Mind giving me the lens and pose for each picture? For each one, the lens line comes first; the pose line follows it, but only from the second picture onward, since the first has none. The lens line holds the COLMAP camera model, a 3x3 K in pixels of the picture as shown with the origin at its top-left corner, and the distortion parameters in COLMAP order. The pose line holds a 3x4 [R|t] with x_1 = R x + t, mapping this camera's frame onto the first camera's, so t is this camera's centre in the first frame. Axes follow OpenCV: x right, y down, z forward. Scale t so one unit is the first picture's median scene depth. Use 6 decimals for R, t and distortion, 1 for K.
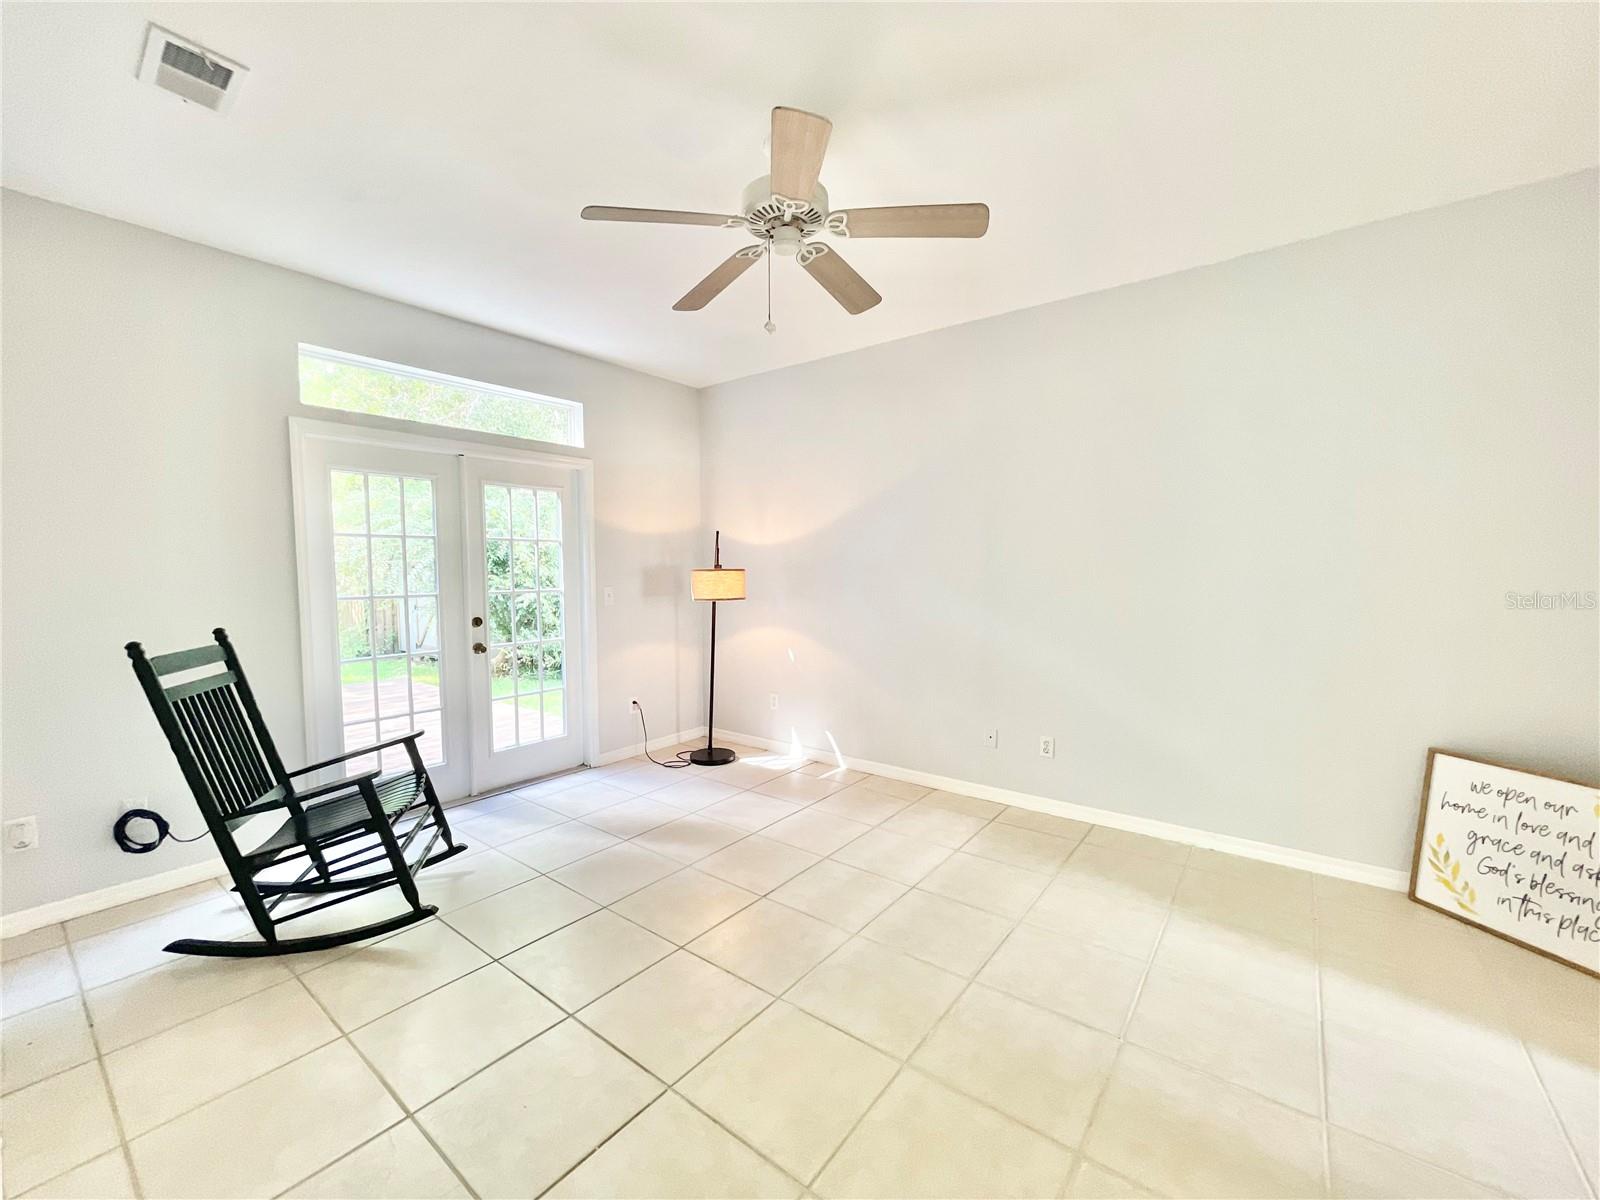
lens RADIAL K [[646.2, 0, 796.3], [0, 646.2, 606.2], [0, 0, 1]] dist [-0.000703, -0.000097]
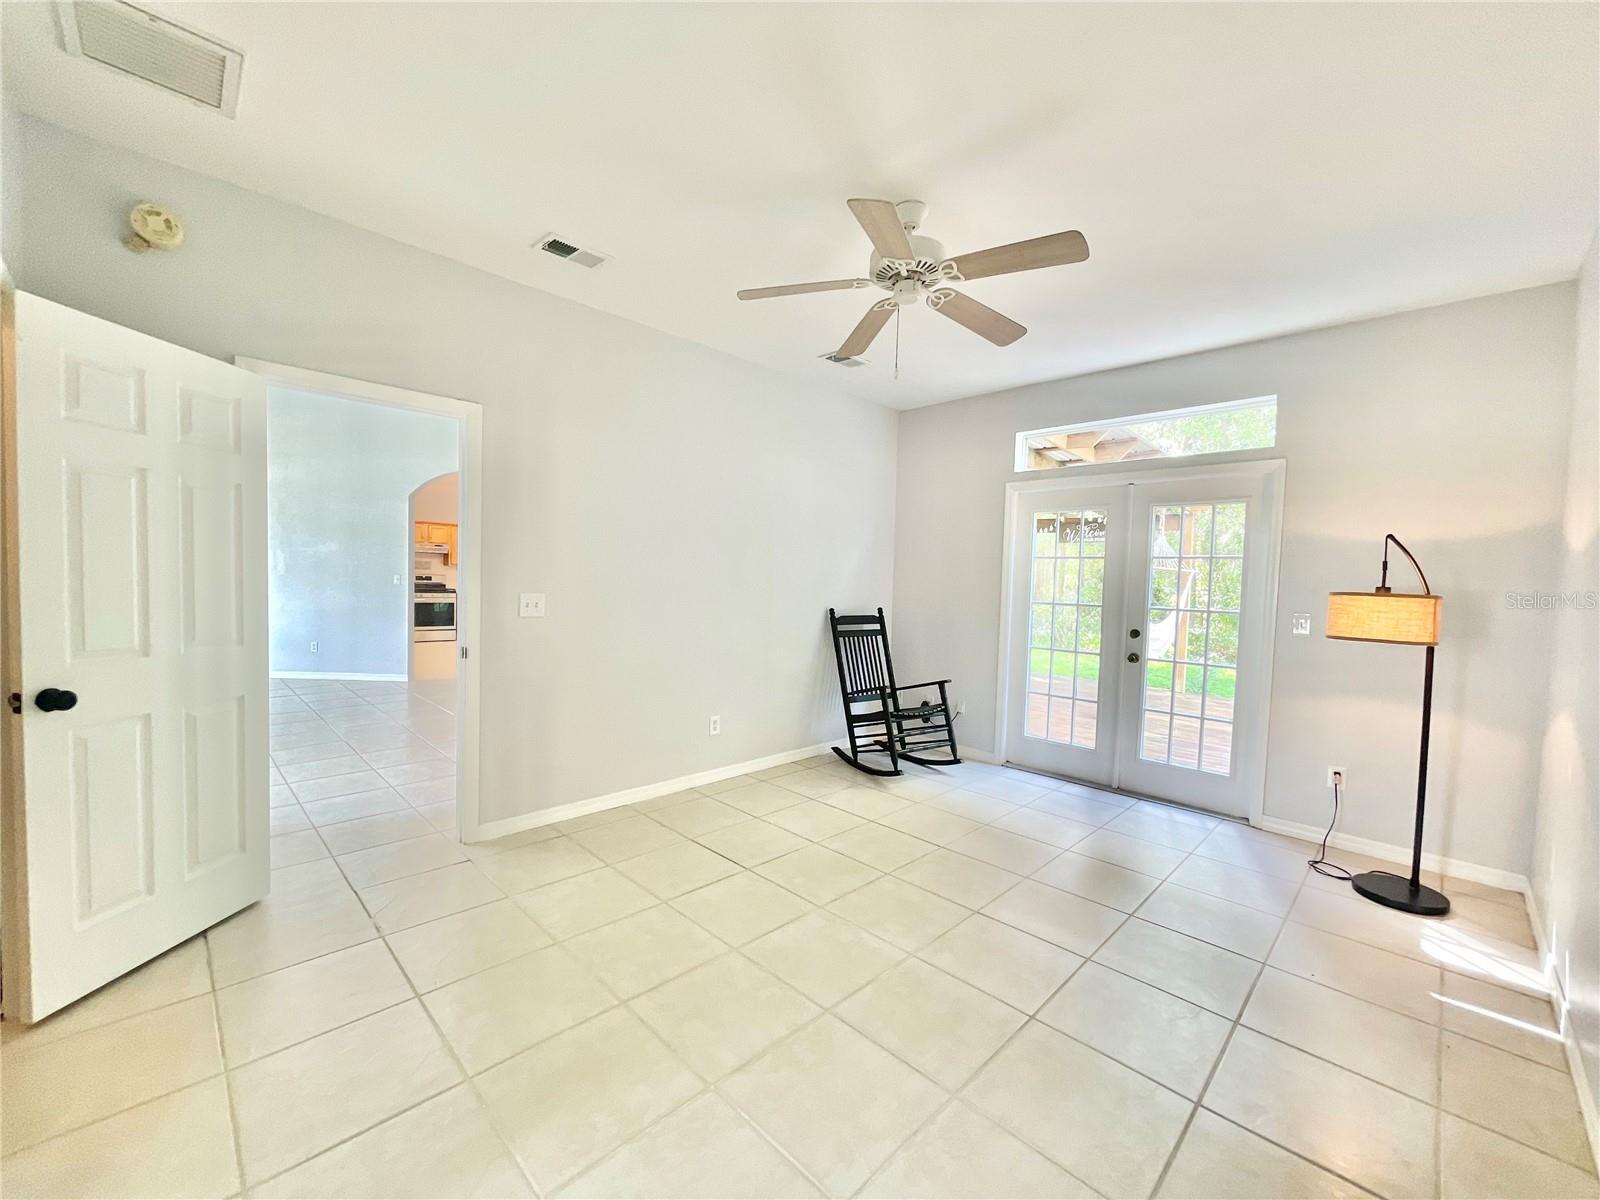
lens RADIAL K [[646.2, 0, 796.3], [0, 646.2, 606.2], [0, 0, 1]] dist [-0.000703, -0.000097]
pose [[-0.128053, 0.045043, -0.990744, 0.905485], [-0.088031, 0.994509, 0.056592, -0.046181], [0.987853, 0.094463, -0.123385, 0.772553]]
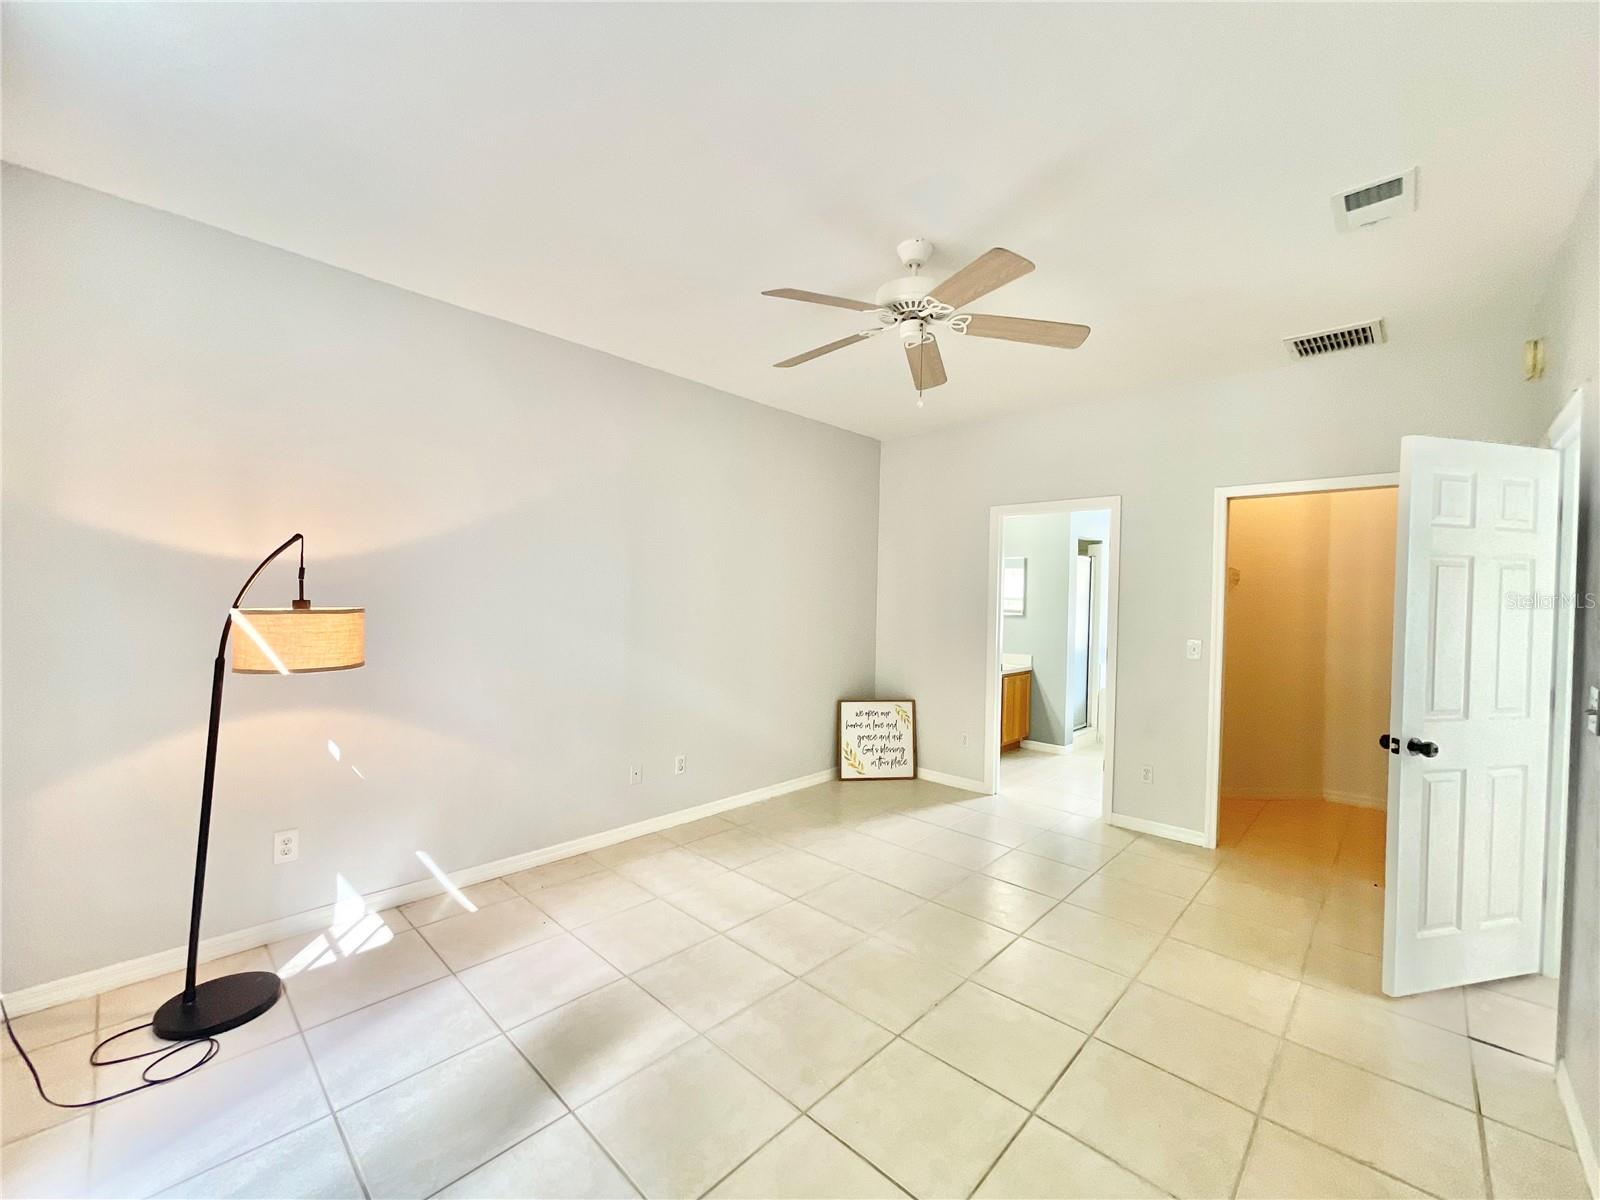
lens RADIAL K [[646.3, 0, 790.0], [0, 646.3, 601.4], [0, 0, 1]] dist [0.000637, 0.000223]
pose [[0.115661, -0.000188, 0.993289, -0.908240], [0.042703, 0.999076, -0.004784, -0.070943], [-0.992370, 0.042970, 0.115563, 0.841516]]
